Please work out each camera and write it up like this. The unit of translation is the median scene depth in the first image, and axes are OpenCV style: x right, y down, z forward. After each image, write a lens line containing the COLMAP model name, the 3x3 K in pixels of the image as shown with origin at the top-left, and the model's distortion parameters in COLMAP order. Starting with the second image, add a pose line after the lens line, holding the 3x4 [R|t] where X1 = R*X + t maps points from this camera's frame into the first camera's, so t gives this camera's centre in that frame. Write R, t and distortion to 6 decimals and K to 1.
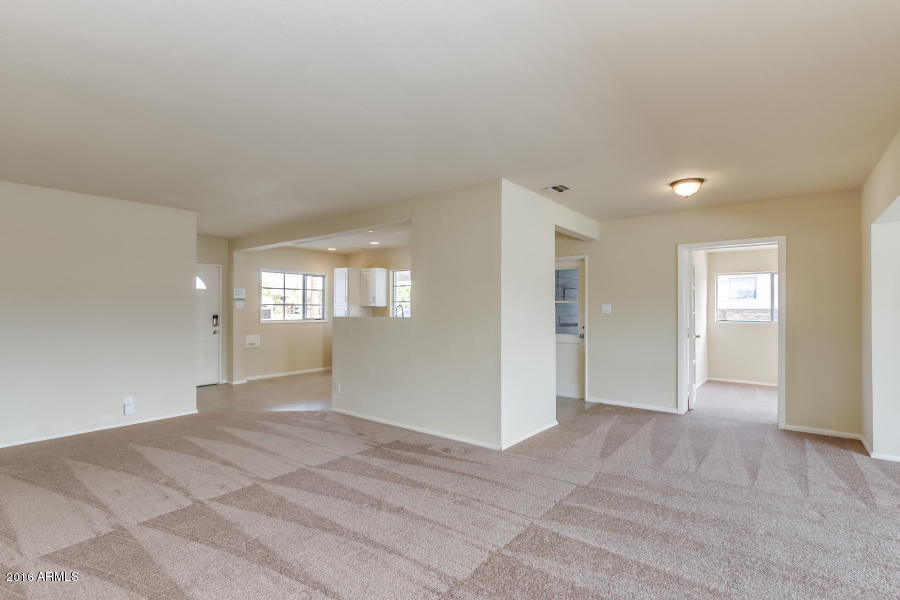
lens RADIAL K [[430.6, 0, 447.5], [0, 430.6, 310.0], [0, 0, 1]] dist [0.000777, 0.000059]
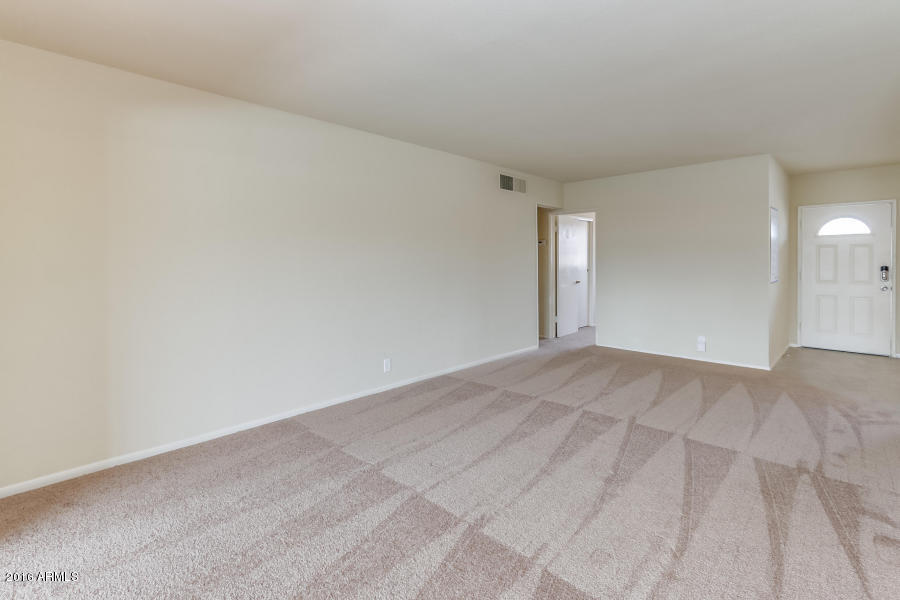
lens RADIAL K [[416.8, 0, 448.9], [0, 416.8, 295.2], [0, 0, 1]] dist [0.000575, 0.000081]
pose [[-0.110113, 0.083138, -0.990436, 0.518757], [0.004650, 0.996528, 0.083132, -0.004028], [0.993908, 0.004549, -0.110117, 0.548240]]
